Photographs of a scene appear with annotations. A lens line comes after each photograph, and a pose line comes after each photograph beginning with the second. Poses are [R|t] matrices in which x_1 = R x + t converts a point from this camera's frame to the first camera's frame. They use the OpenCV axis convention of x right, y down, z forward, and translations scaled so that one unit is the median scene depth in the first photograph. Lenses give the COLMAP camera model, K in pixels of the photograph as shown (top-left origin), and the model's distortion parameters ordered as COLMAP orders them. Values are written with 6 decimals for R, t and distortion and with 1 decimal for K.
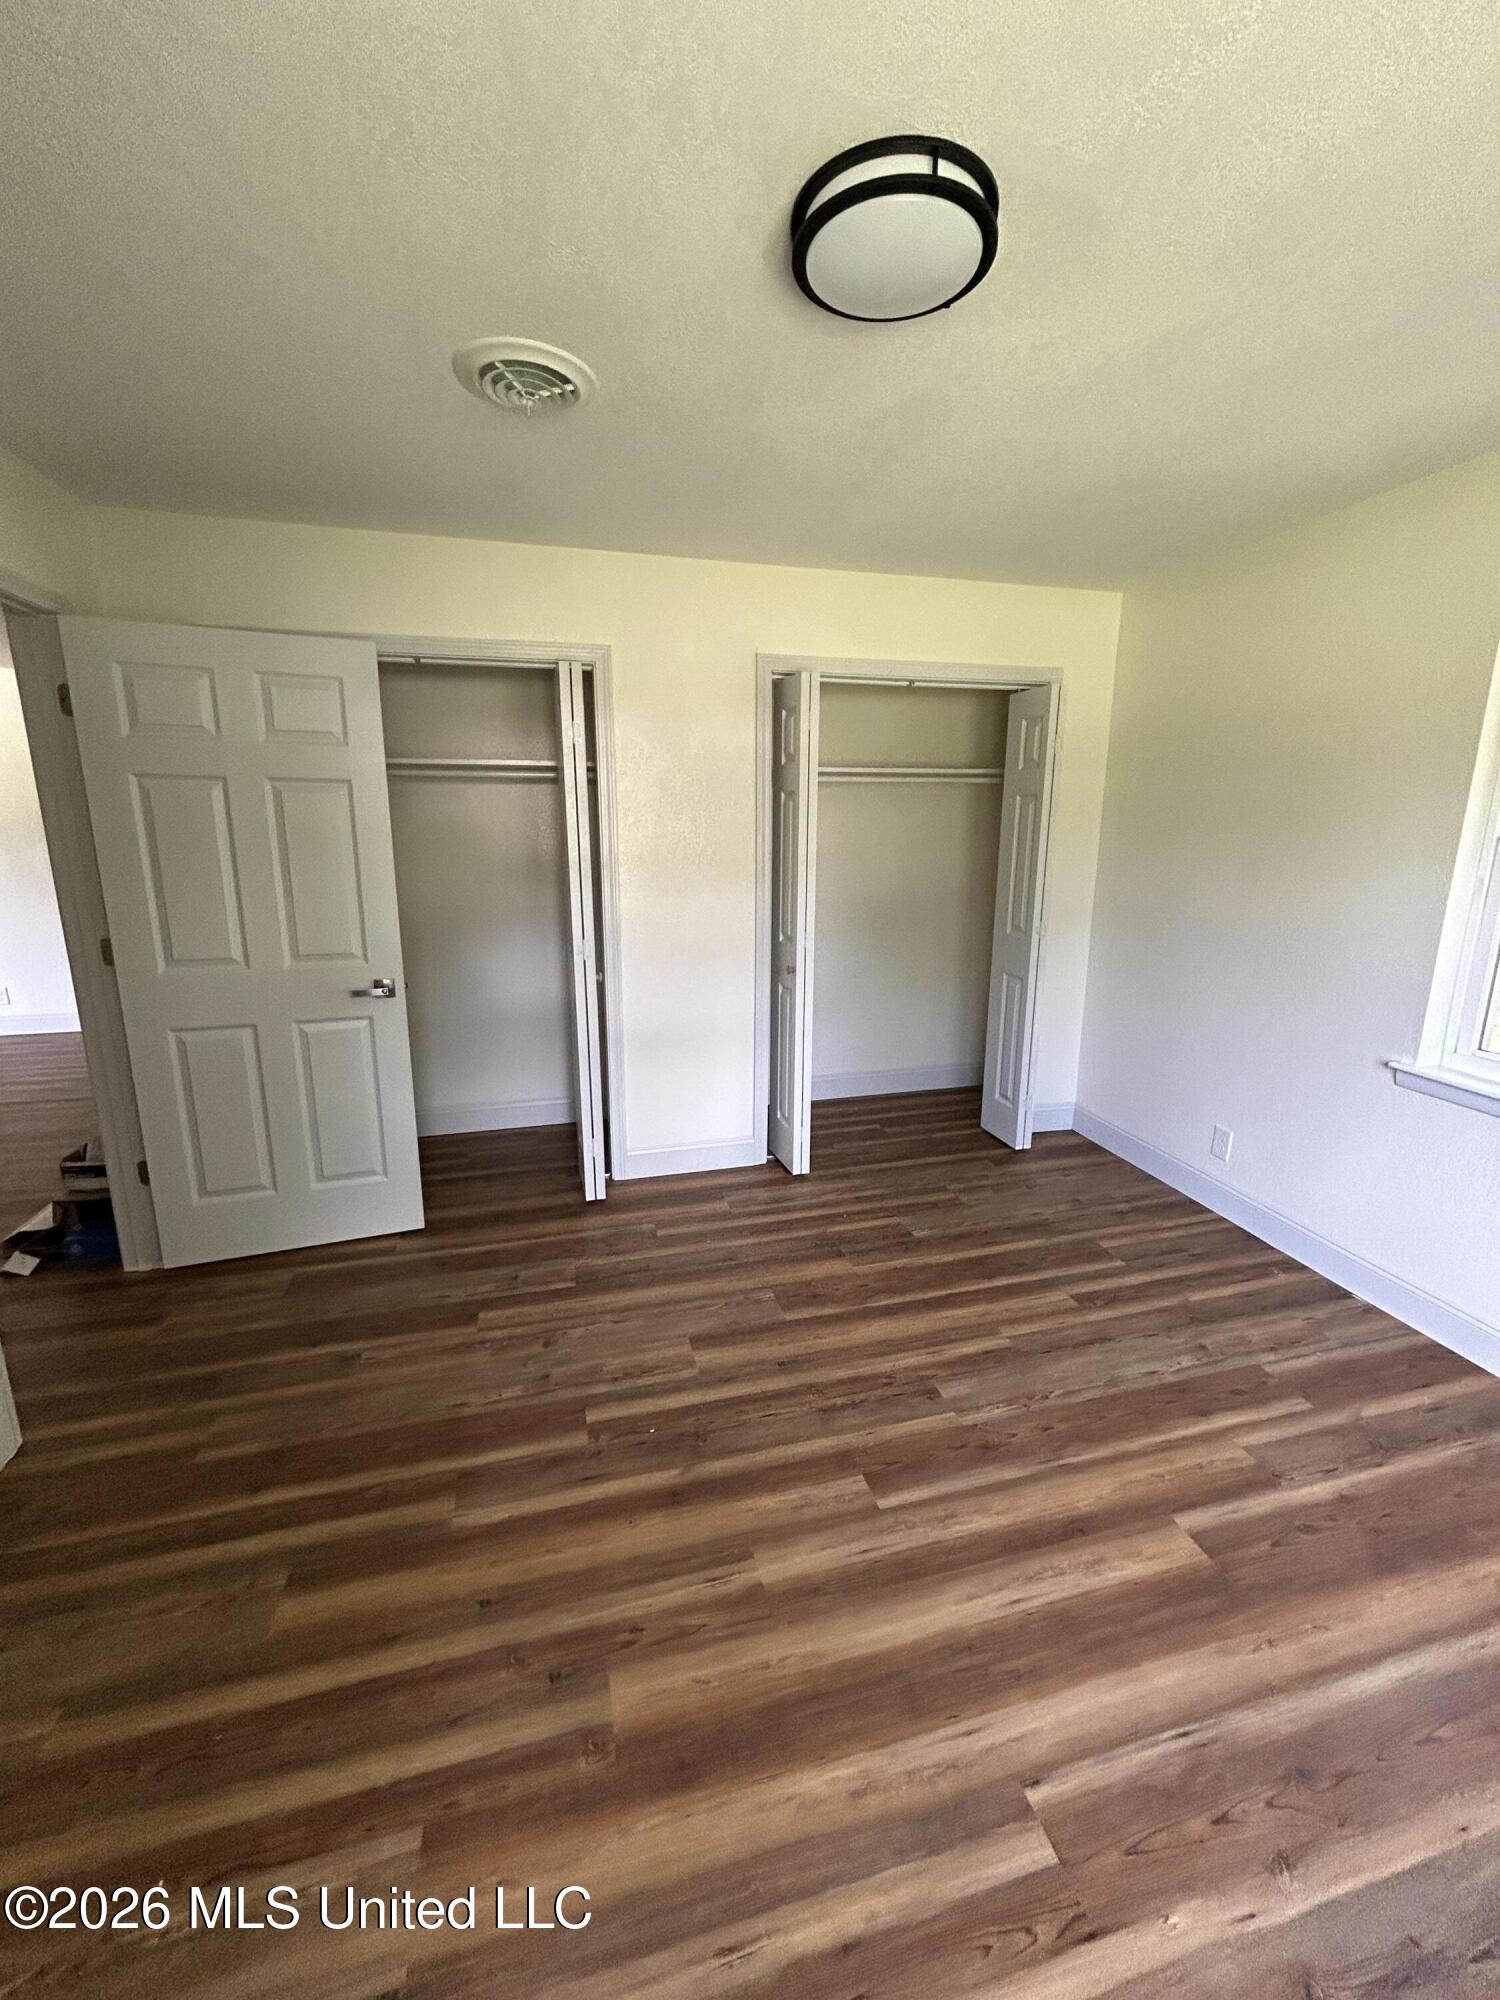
lens RADIAL K [[801.8, 0, 756.9], [0, 801.8, 998.0], [0, 0, 1]] dist [0.008835, -0.000079]
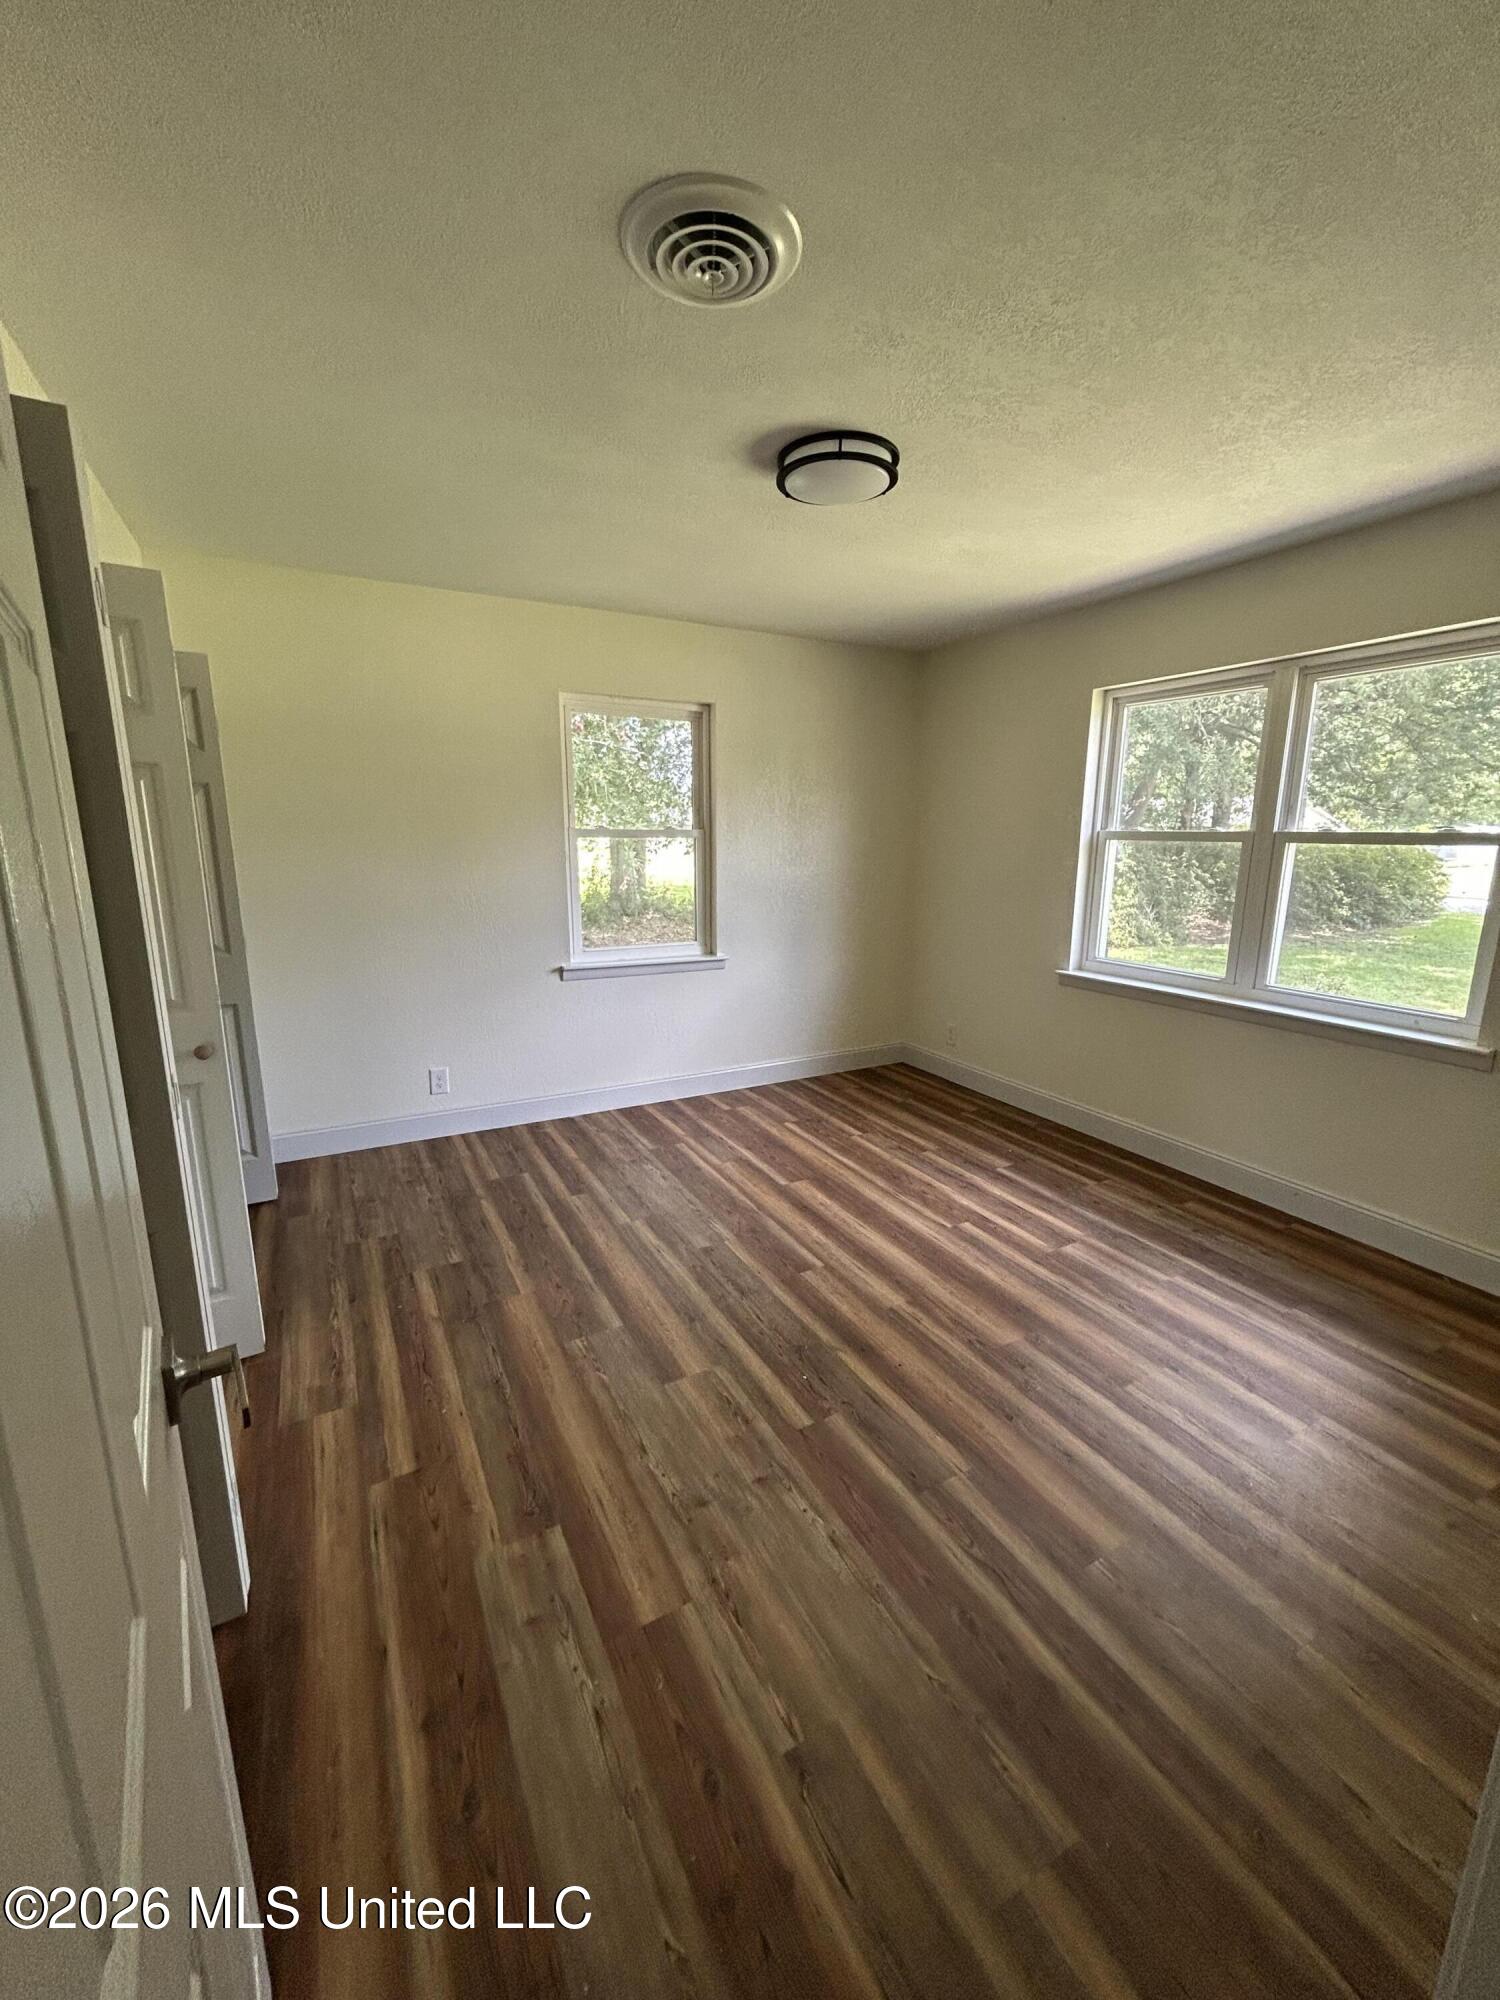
lens RADIAL K [[801.8, 0, 761.4], [0, 801.8, 990.3], [0, 0, 1]] dist [0.008835, -0.000079]
pose [[-0.228267, -0.198452, 0.953158, -0.902450], [0.203114, 0.947757, 0.245970, -0.202683], [-0.952176, 0.249747, -0.176033, 0.963077]]
